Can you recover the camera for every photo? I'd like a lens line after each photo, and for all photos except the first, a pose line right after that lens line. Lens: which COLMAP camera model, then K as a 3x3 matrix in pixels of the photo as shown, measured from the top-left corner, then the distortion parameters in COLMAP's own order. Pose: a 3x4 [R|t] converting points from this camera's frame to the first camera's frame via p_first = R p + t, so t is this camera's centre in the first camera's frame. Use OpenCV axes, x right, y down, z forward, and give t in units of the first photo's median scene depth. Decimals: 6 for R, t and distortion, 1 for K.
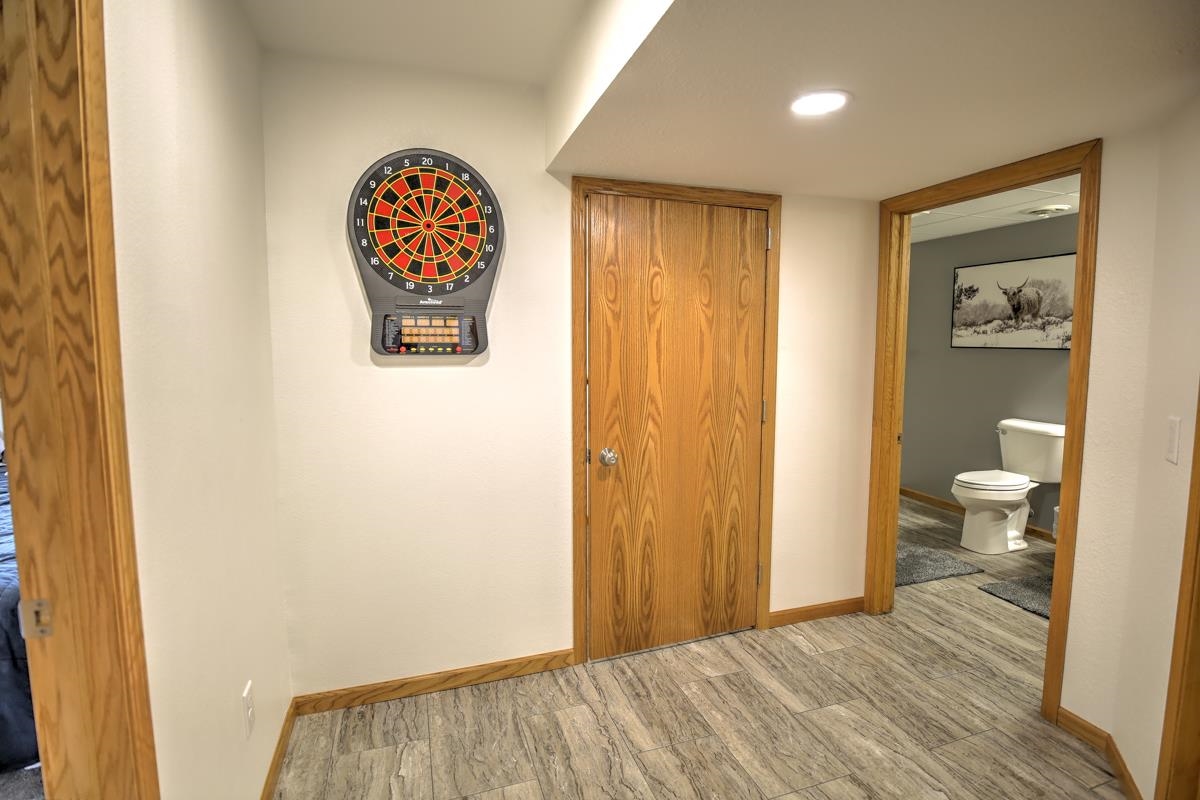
lens RADIAL K [[586.6, 0, 601.3], [0, 586.6, 397.8], [0, 0, 1]] dist [-0.026146, -0.002771]
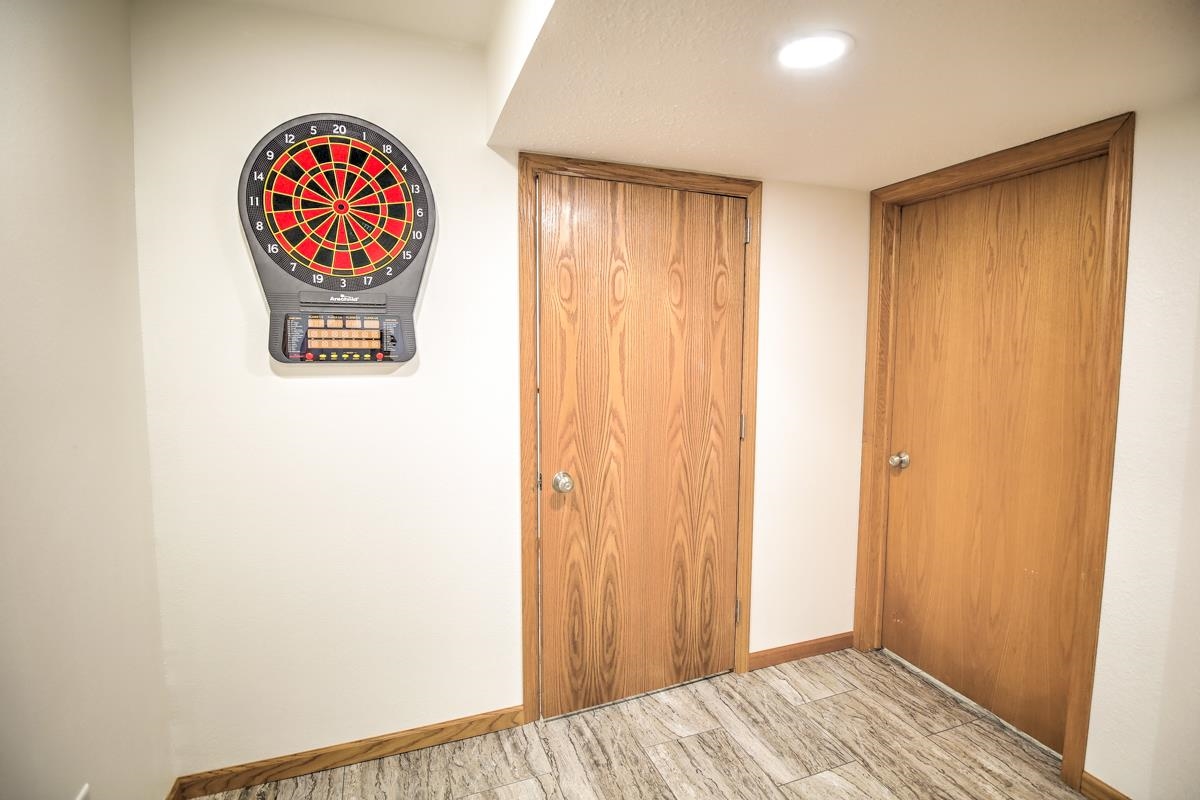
lens RADIAL K [[586.6, 0, 598.4], [0, 586.6, 398.2], [0, 0, 1]] dist [-0.026146, -0.002771]
pose [[0.999414, 0.000070, 0.034218, 0.035490], [0.000171, 0.999975, -0.007045, -0.015591], [-0.034217, 0.007047, 0.999390, 0.146354]]
